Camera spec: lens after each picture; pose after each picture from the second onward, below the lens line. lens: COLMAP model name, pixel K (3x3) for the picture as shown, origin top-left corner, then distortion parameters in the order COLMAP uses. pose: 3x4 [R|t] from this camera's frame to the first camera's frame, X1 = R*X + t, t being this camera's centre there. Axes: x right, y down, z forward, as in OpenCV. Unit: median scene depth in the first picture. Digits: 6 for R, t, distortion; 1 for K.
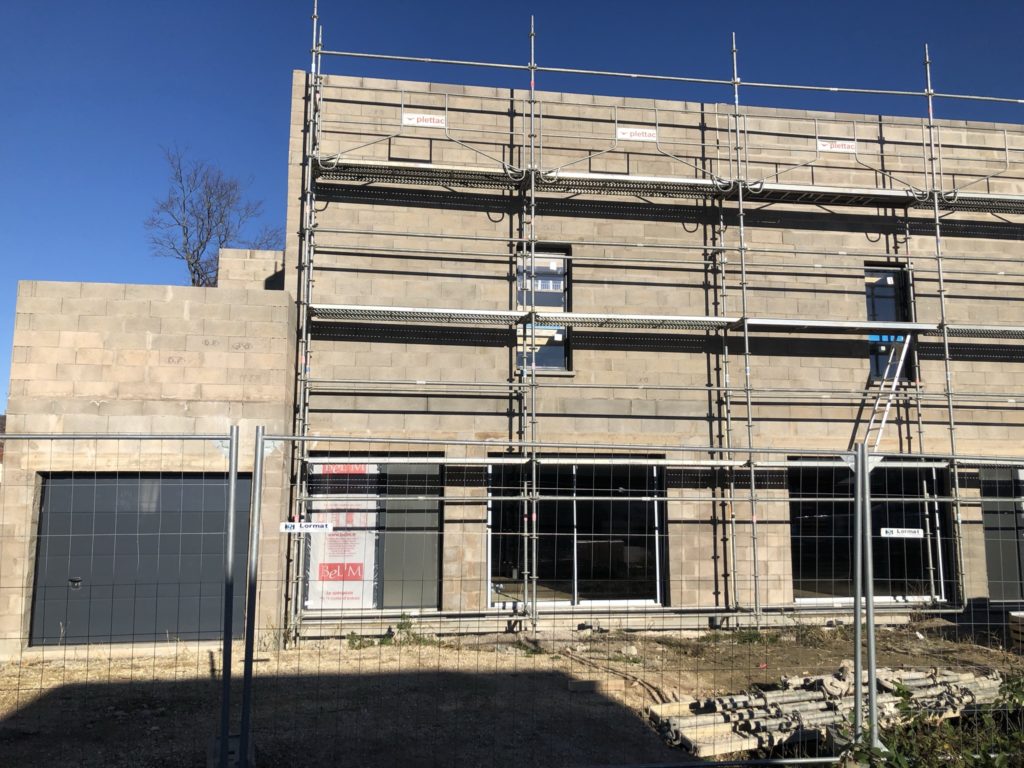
lens RADIAL K [[816.5, 0, 512.0], [0, 816.5, 384.0], [0, 0, 1]] dist [0.004910, 0.076840]
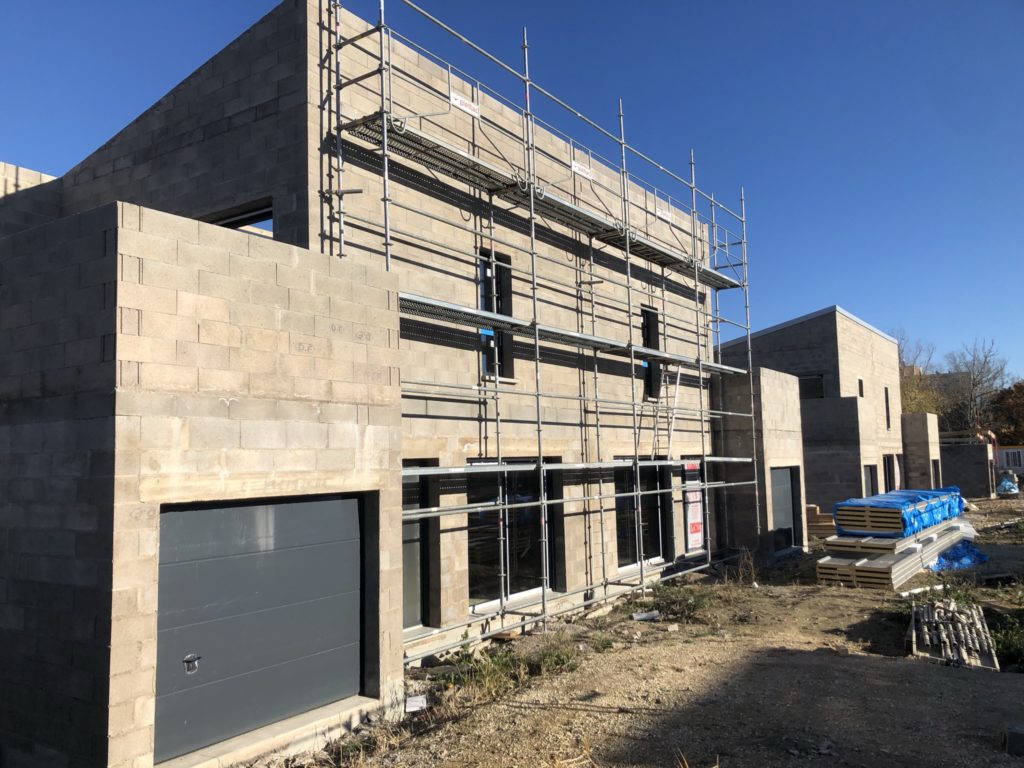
lens RADIAL K [[816.5, 0, 512.0], [0, 816.5, 384.0], [0, 0, 1]] dist [0.004910, 0.076840]
pose [[0.674899, 0.051738, 0.736094, -0.836519], [-0.073079, 0.997321, -0.003096, -0.006913], [-0.734283, -0.051704, 0.676872, 0.346568]]
